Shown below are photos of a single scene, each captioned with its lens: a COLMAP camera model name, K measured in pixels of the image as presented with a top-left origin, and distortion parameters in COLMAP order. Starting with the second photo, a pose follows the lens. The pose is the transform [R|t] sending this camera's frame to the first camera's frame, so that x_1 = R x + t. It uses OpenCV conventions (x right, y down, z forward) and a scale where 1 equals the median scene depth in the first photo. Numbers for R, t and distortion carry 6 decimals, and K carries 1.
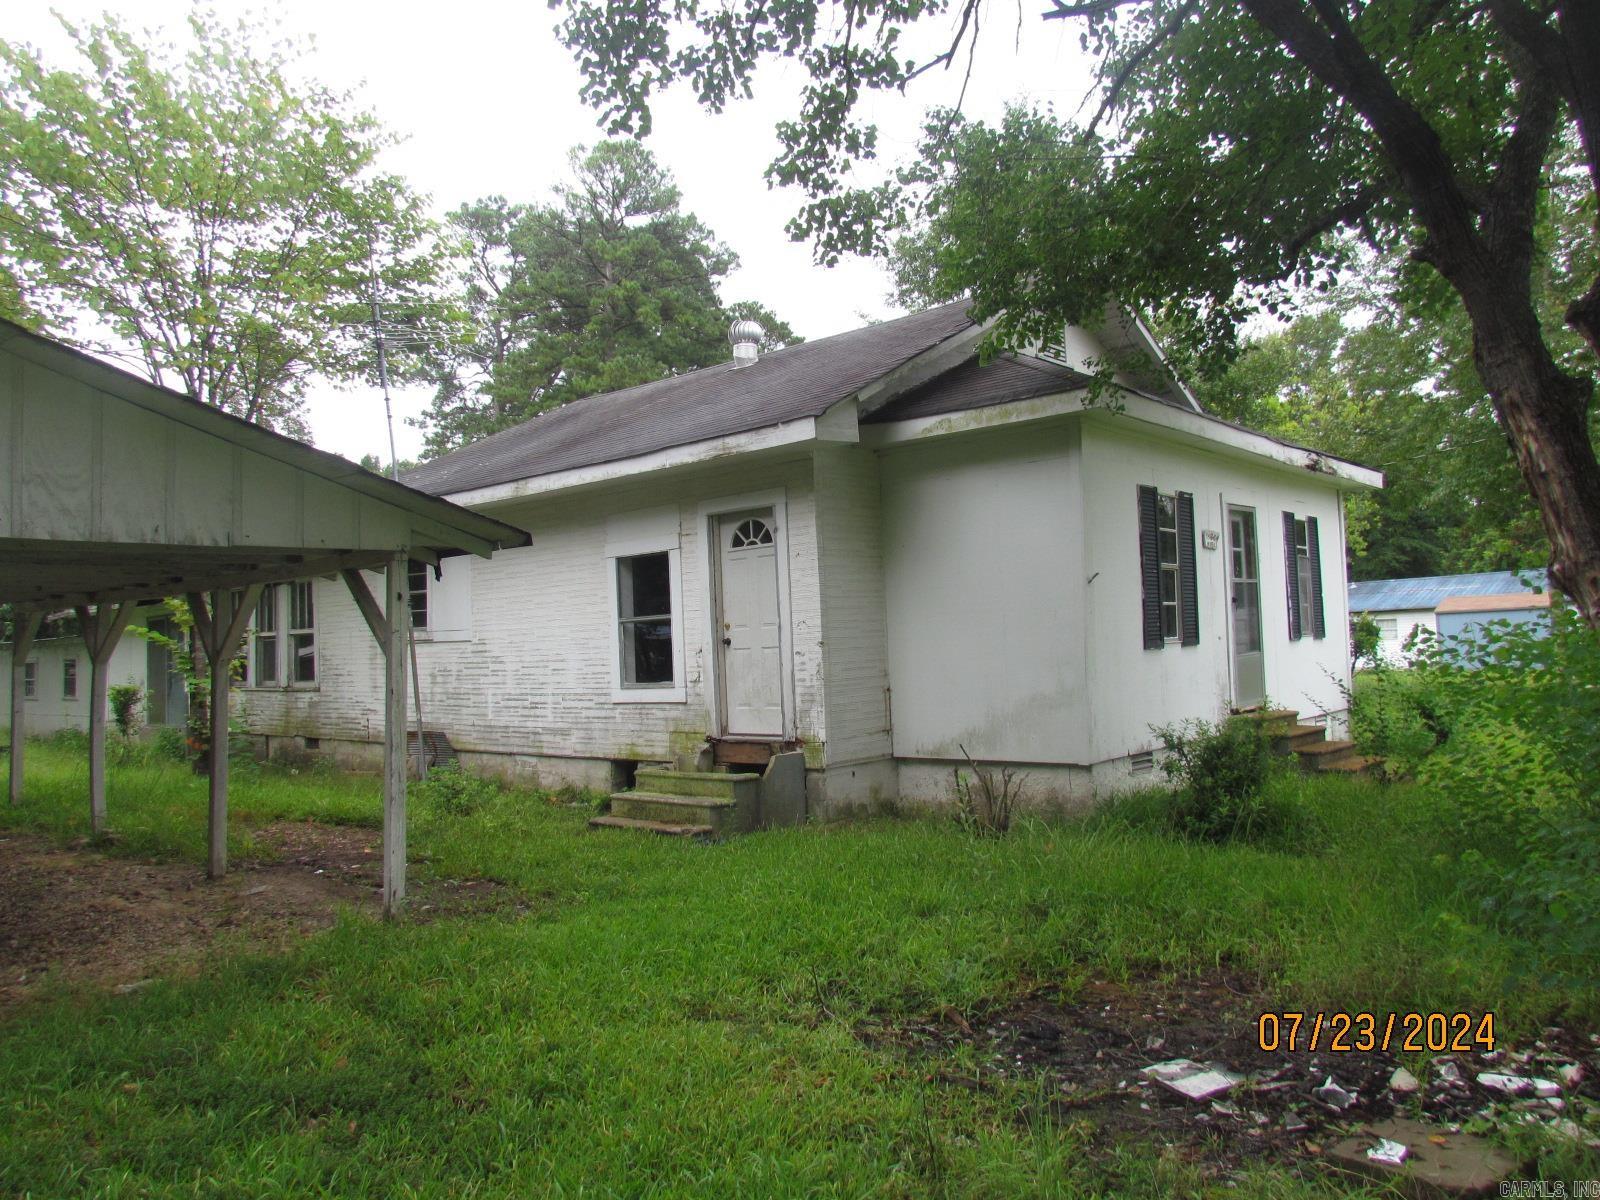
lens RADIAL K [[1180.9, 0, 801.7], [0, 1180.9, 601.9], [0, 0, 1]] dist [0.015505, -0.010354]
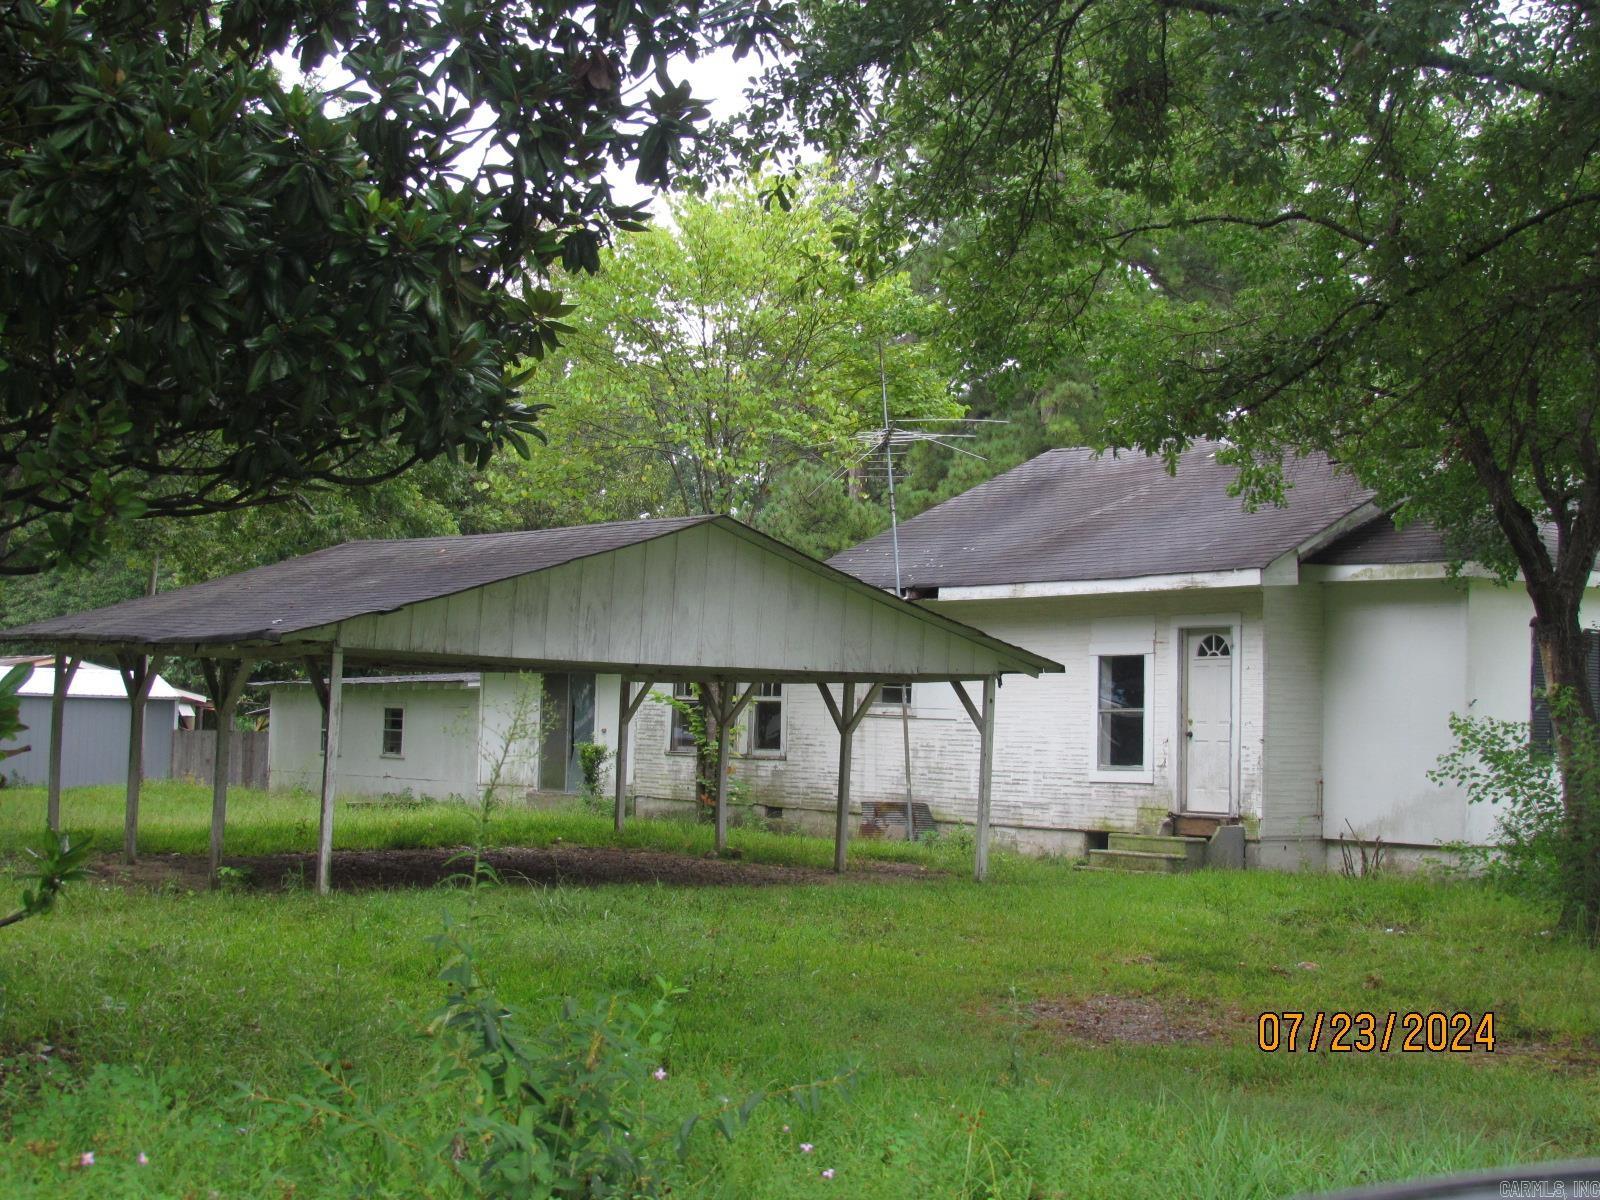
lens RADIAL K [[2420.7, 0, 805.3], [0, 2420.7, 607.6], [0, 0, 1]] dist [-0.104872, 0.000000]
pose [[0.968574, 0.046309, -0.244376, 0.154863], [-0.049767, 0.998729, -0.007993, -0.057418], [0.243695, 0.019904, 0.969648, -1.503215]]
